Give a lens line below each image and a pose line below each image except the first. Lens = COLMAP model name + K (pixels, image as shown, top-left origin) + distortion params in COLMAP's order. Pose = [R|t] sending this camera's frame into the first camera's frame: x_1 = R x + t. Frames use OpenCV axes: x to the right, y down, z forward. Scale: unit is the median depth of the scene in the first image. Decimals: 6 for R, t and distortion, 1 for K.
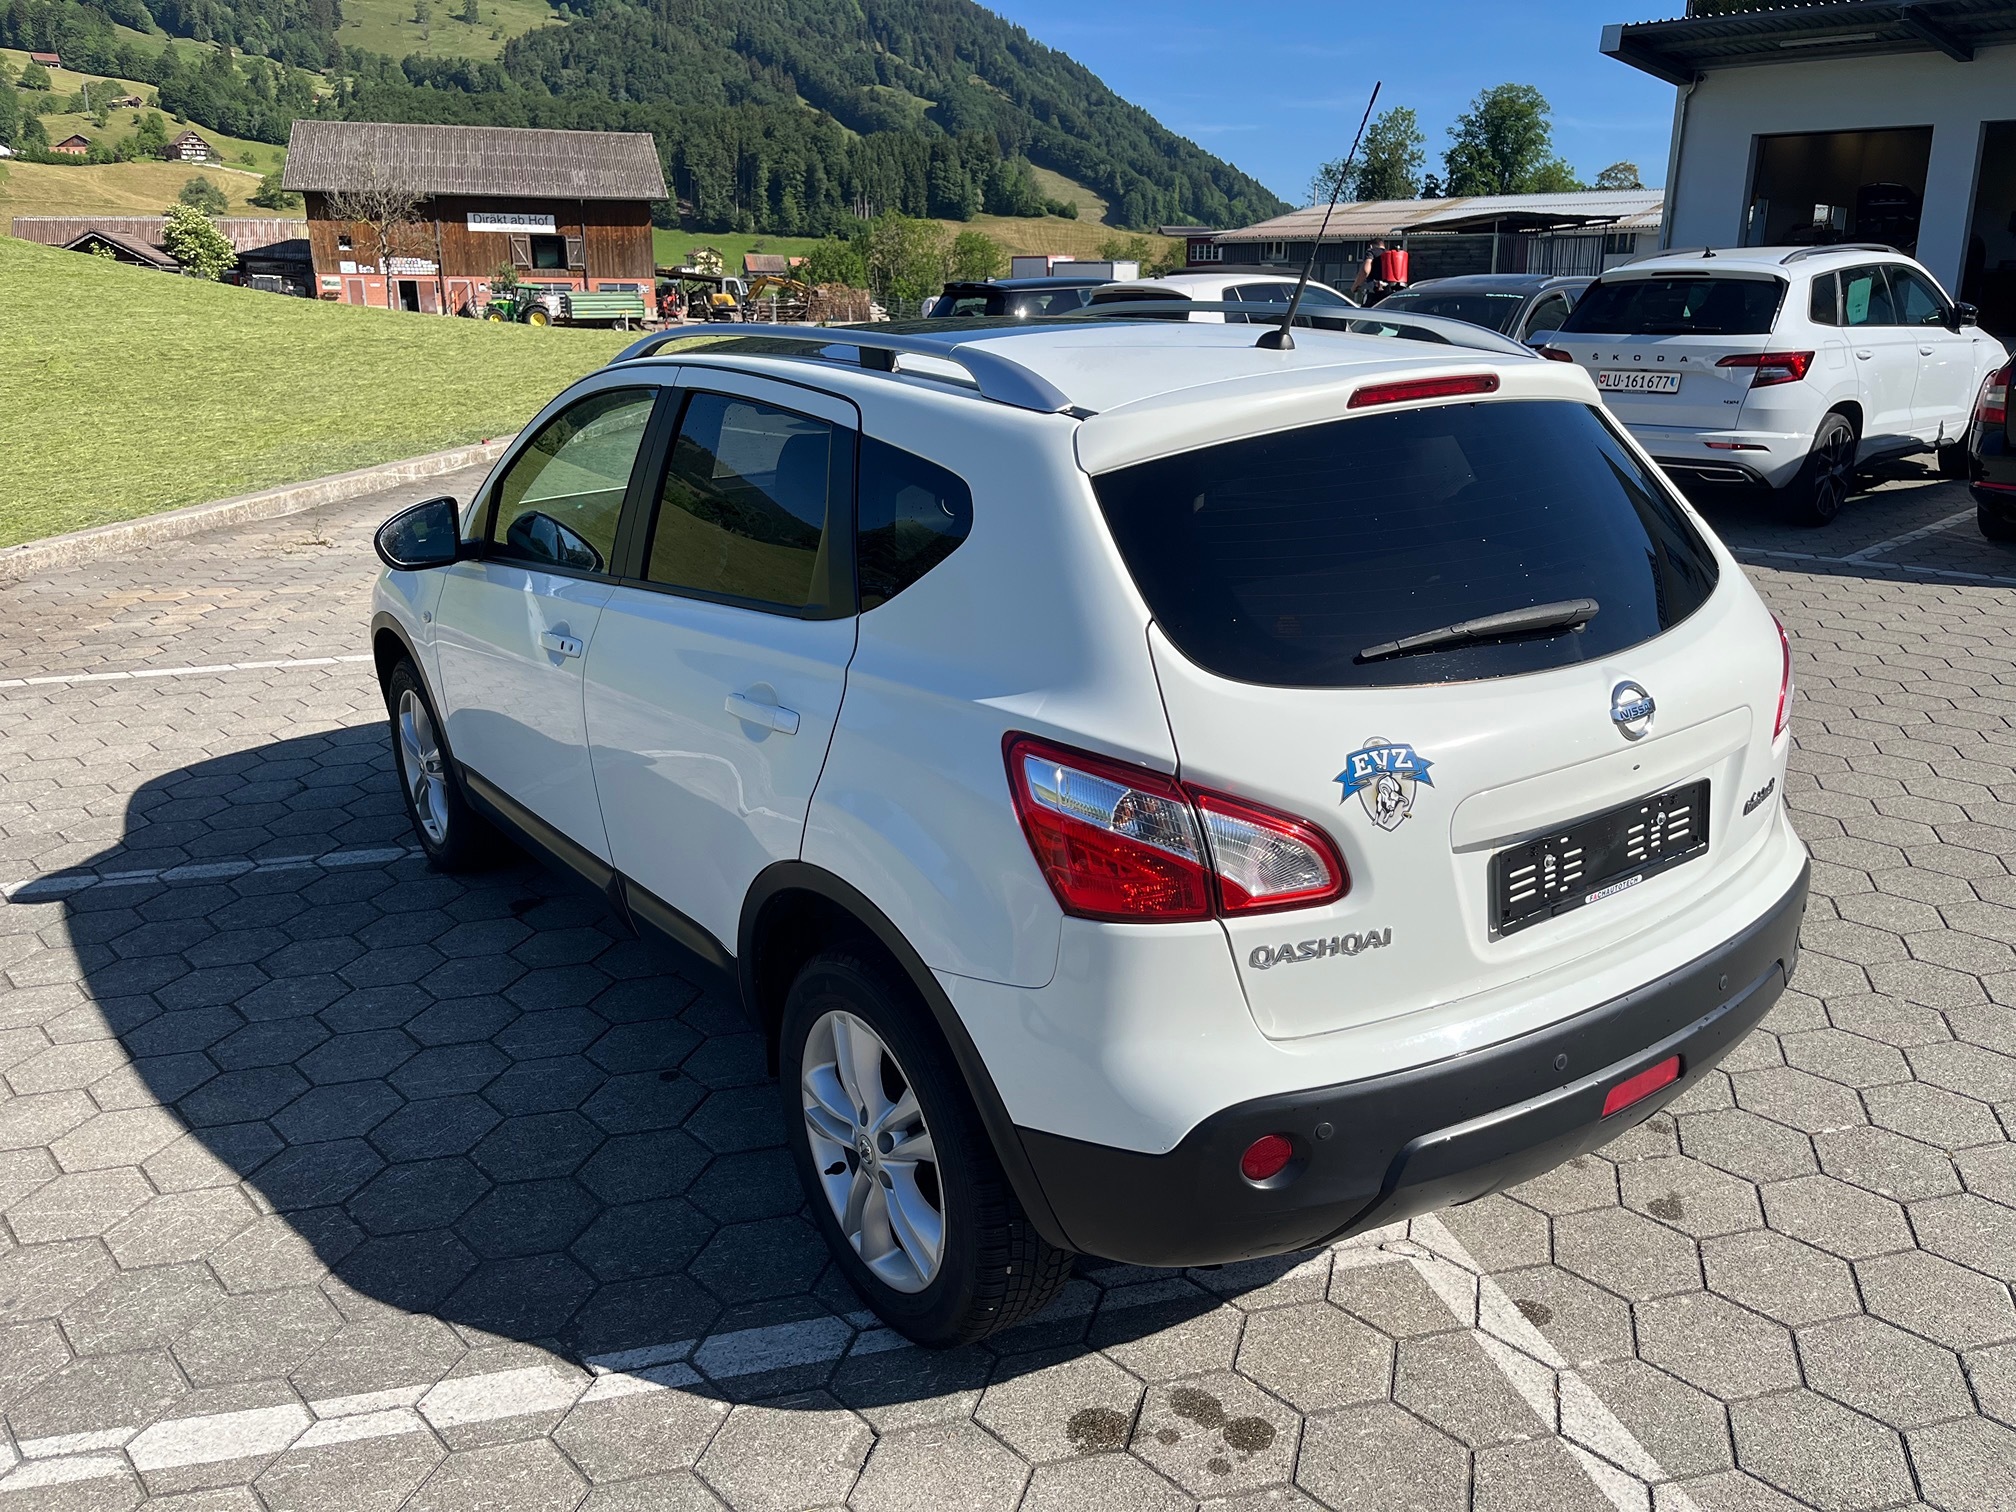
lens RADIAL K [[1557.7, 0, 1008.8], [0, 1557.7, 763.1], [0, 0, 1]] dist [0.030094, -0.030908]
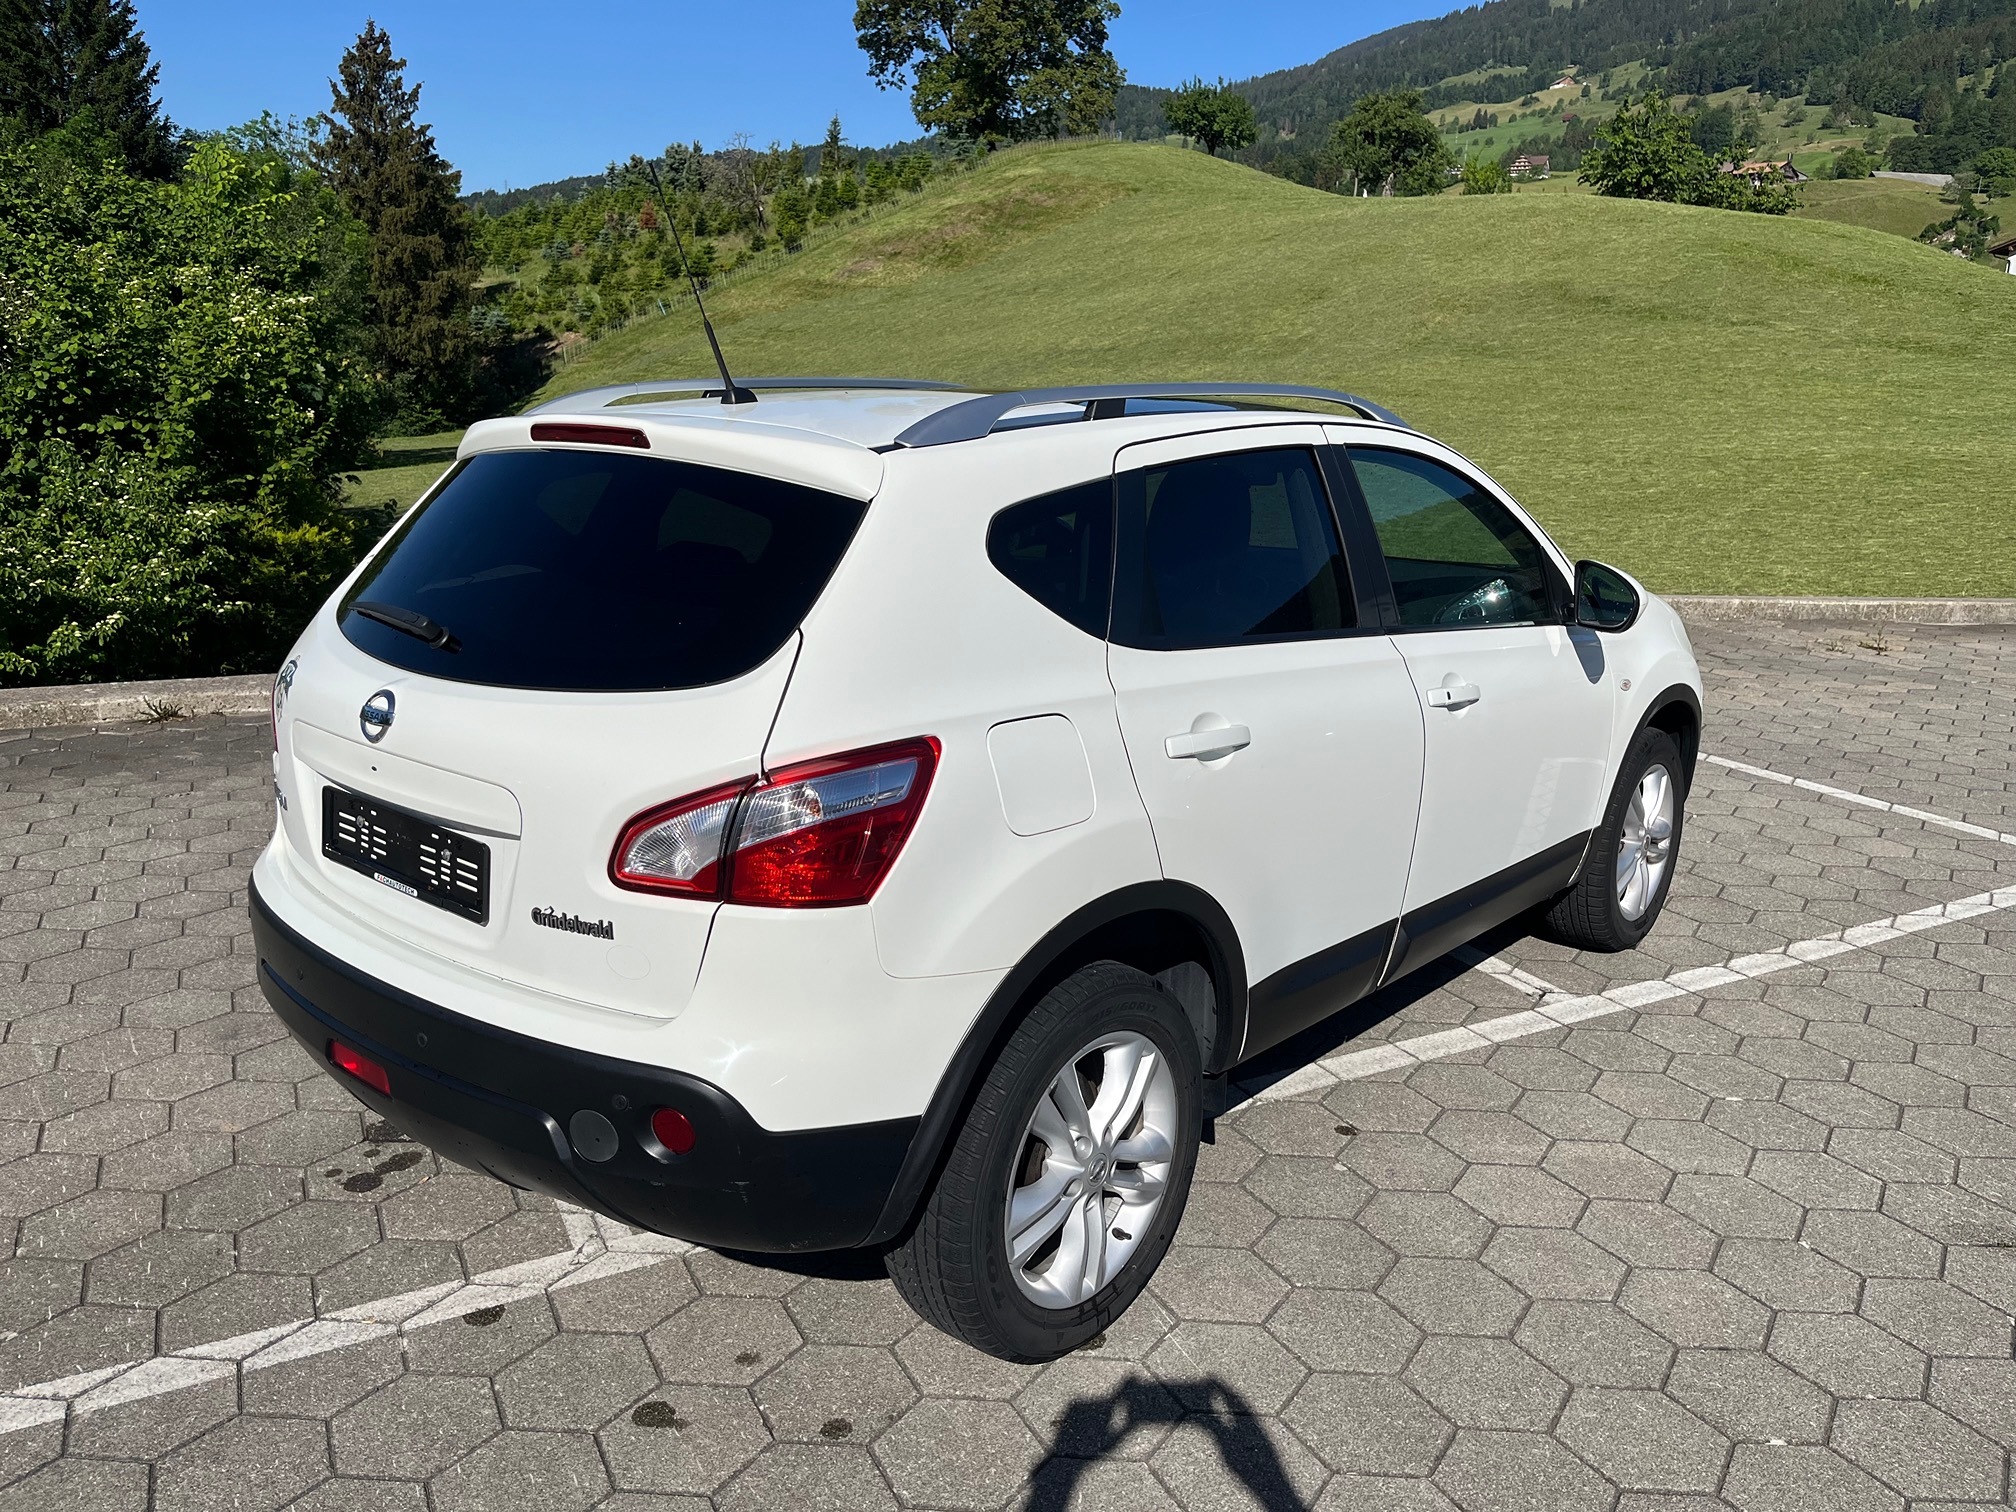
lens RADIAL K [[1557.7, 0, 1010.6], [0, 1557.7, 750.7], [0, 0, 1]] dist [0.030094, -0.030908]
pose [[0.224049, 0.253301, -0.941085, 1.379427], [-0.320921, 0.930953, 0.174171, -0.309140], [0.920224, 0.262992, 0.289869, 0.982112]]
